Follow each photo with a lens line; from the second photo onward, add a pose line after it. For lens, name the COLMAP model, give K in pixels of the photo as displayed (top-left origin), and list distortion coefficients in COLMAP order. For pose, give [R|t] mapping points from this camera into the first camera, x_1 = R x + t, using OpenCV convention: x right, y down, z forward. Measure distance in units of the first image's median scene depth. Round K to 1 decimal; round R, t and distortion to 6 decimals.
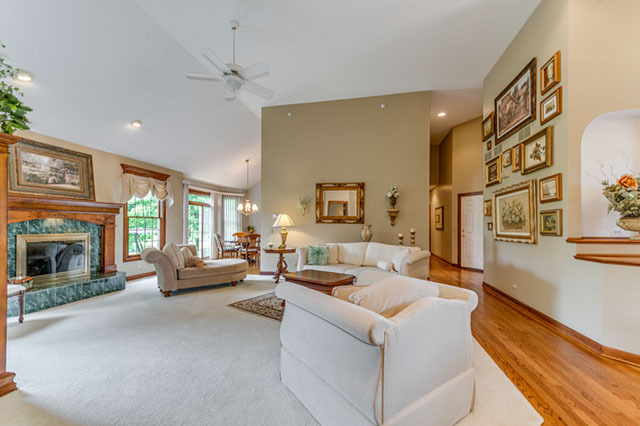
lens RADIAL K [[253.2, 0, 322.0], [0, 253.2, 230.7], [0, 0, 1]] dist [0.017270, -0.001262]
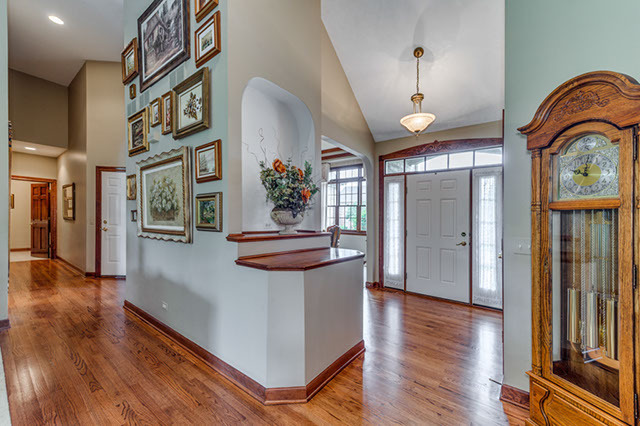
lens RADIAL K [[253.2, 0, 314.6], [0, 253.2, 223.4], [0, 0, 1]] dist [0.017270, -0.001262]
pose [[0.430401, -0.001889, 0.902636, 0.363825], [-0.005317, 0.999975, 0.004628, -0.004639], [-0.902622, -0.006791, 0.430380, 0.410363]]
